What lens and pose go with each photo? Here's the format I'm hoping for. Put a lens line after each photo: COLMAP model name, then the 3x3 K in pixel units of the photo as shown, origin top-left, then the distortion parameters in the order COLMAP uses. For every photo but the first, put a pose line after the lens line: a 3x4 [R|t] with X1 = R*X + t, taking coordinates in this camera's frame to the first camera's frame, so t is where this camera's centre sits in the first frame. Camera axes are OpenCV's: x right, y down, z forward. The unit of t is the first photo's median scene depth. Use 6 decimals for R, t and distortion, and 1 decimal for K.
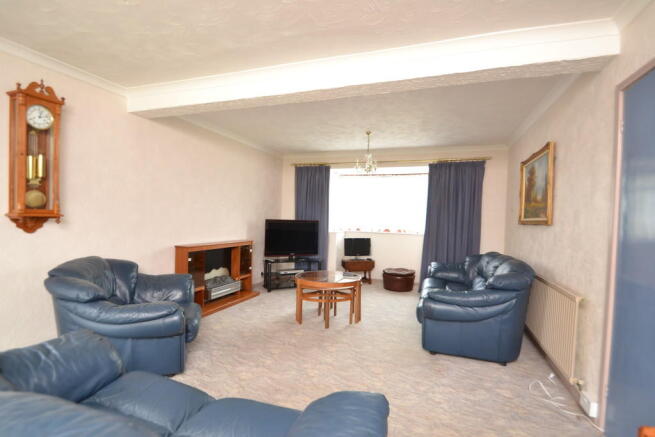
lens RADIAL K [[315.2, 0, 325.7], [0, 315.2, 218.2], [0, 0, 1]] dist [-0.002565, -0.001184]
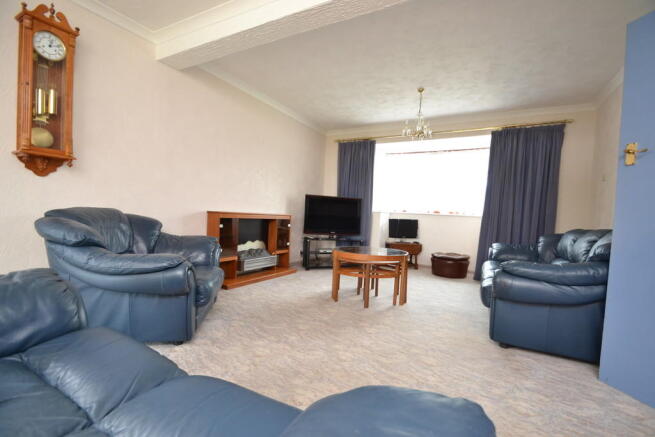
lens RADIAL K [[301.2, 0, 326.9], [0, 301.2, 216.9], [0, 0, 1]] dist [0.005825, -0.005576]
pose [[0.989202, 0.026580, -0.144126, 0.011807], [-0.025019, 0.999607, 0.012635, 0.112519], [0.144406, -0.008893, 0.989479, 0.207735]]
